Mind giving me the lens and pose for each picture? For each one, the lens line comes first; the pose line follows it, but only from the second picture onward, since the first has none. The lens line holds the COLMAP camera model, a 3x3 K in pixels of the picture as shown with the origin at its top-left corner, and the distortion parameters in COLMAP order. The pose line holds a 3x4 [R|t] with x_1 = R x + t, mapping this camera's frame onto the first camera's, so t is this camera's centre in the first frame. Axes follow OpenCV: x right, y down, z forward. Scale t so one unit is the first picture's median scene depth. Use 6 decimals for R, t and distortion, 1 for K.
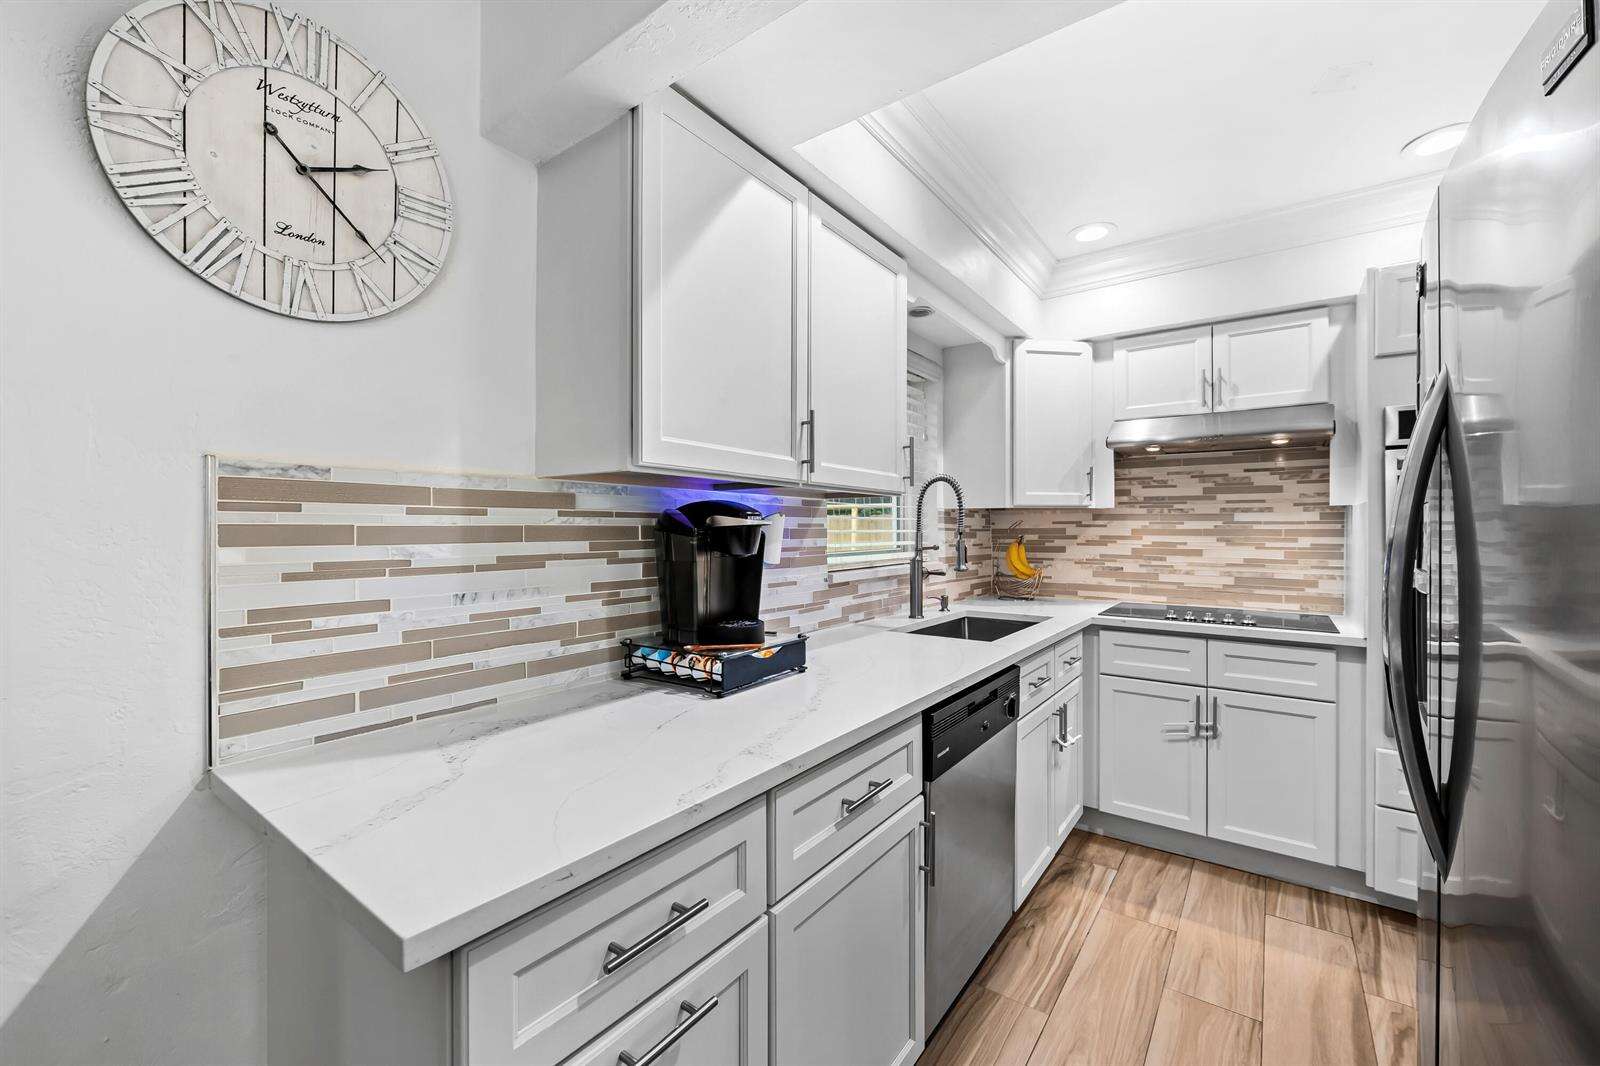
lens RADIAL K [[635.8, 0, 808.9], [0, 635.8, 524.3], [0, 0, 1]] dist [0.001215, -0.004517]
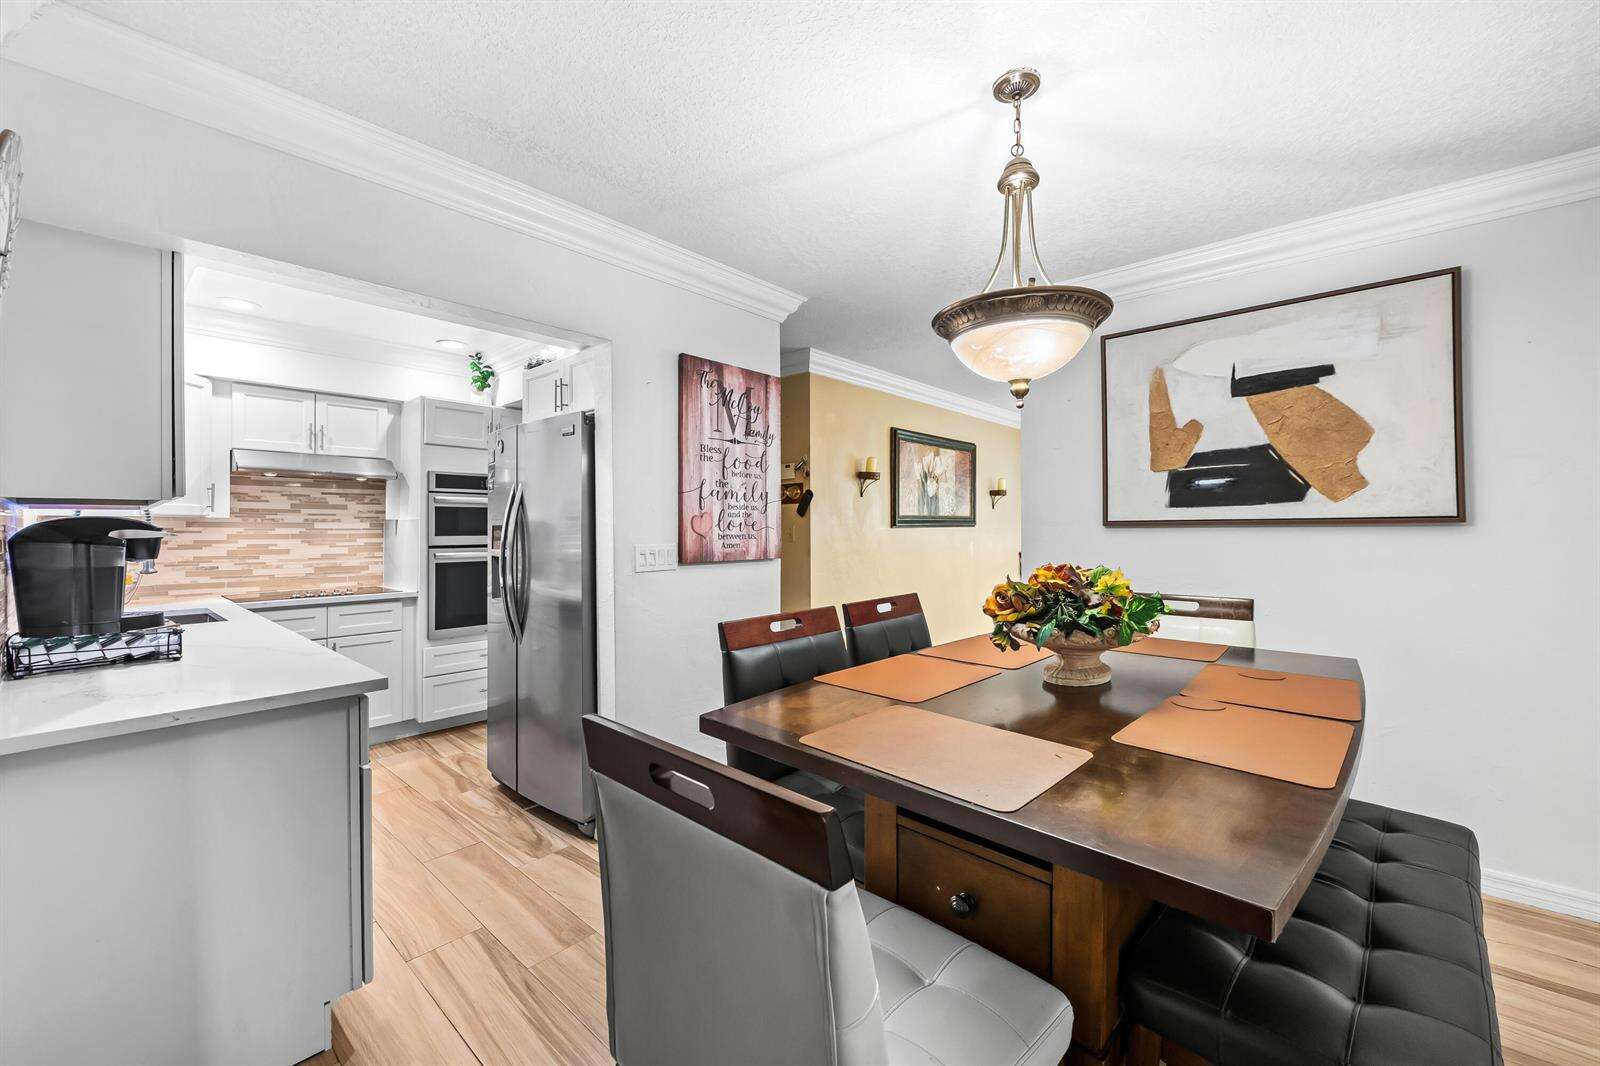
lens RADIAL K [[635.8, 0, 808.9], [0, 635.8, 524.3], [0, 0, 1]] dist [0.001215, -0.004517]
pose [[0.091835, 0.003524, 0.995768, -0.772499], [-0.003467, 0.999989, -0.003219, -0.015507], [-0.995768, -0.003156, 0.091846, -0.282256]]
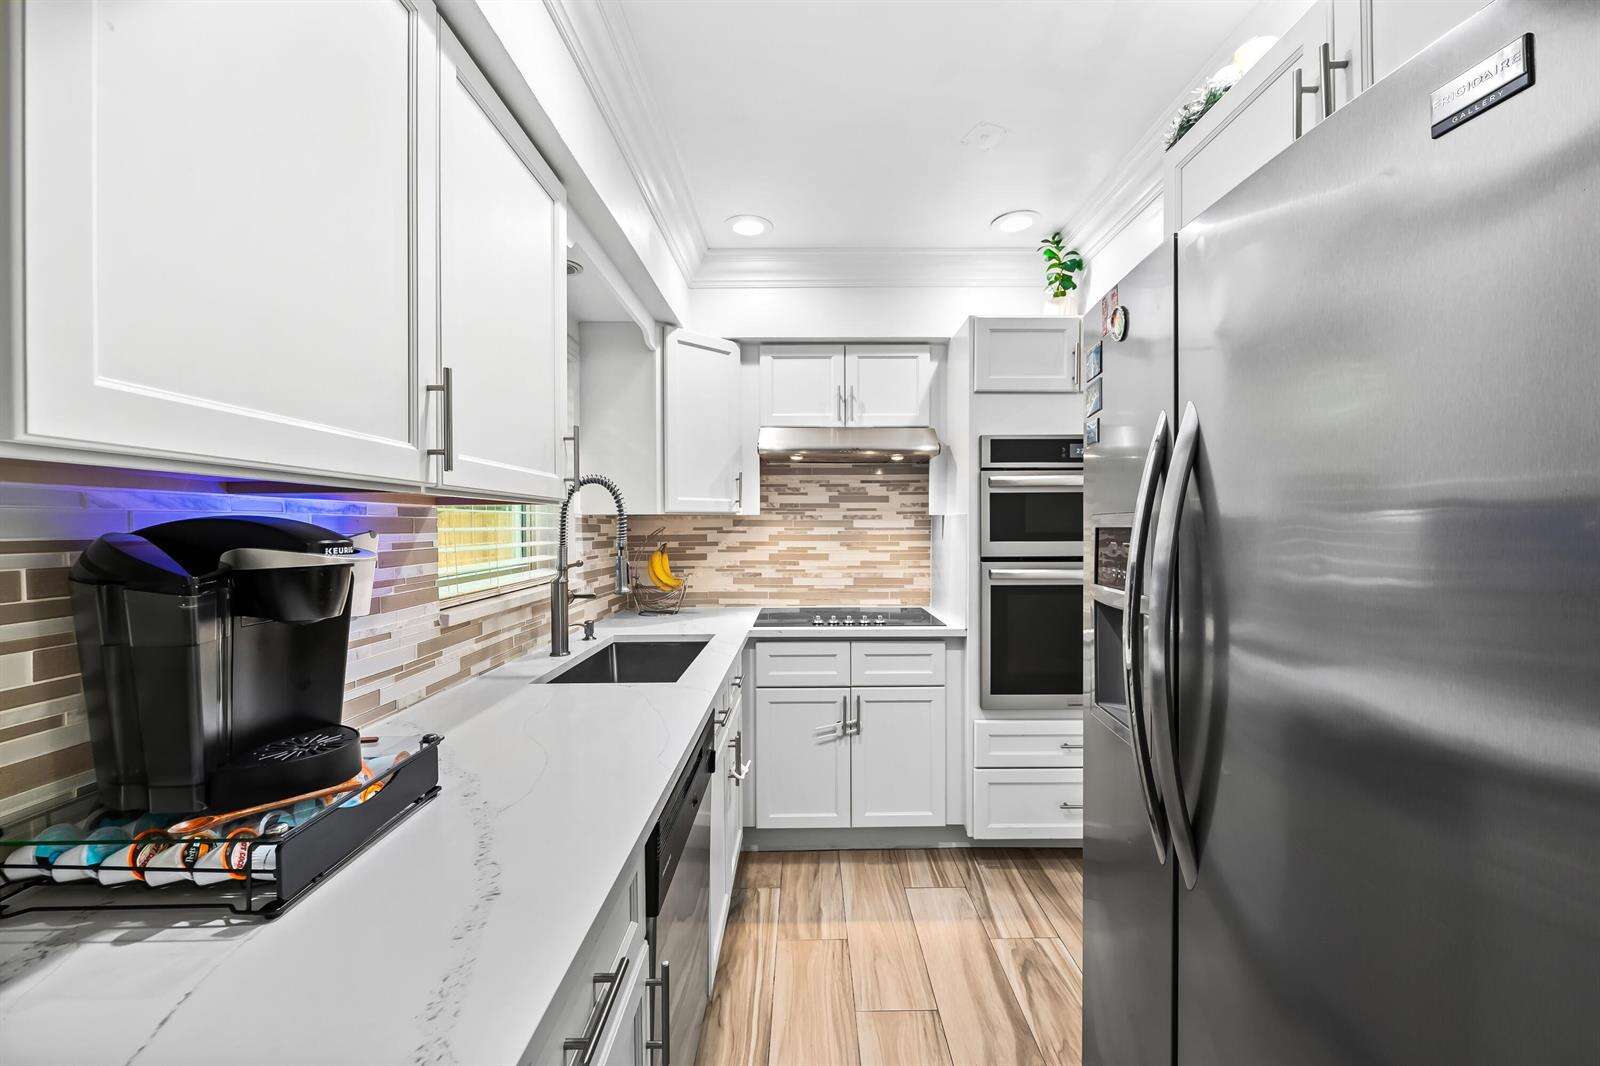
lens RADIAL K [[631.9, 0, 808.8], [0, 631.9, 528.7], [0, 0, 1]] dist [0.000685, -0.004343]
pose [[0.804880, -0.009768, 0.593357, -0.050282], [0.001697, 0.999898, 0.014158, -0.021666], [-0.593435, -0.010389, 0.804815, 0.196189]]
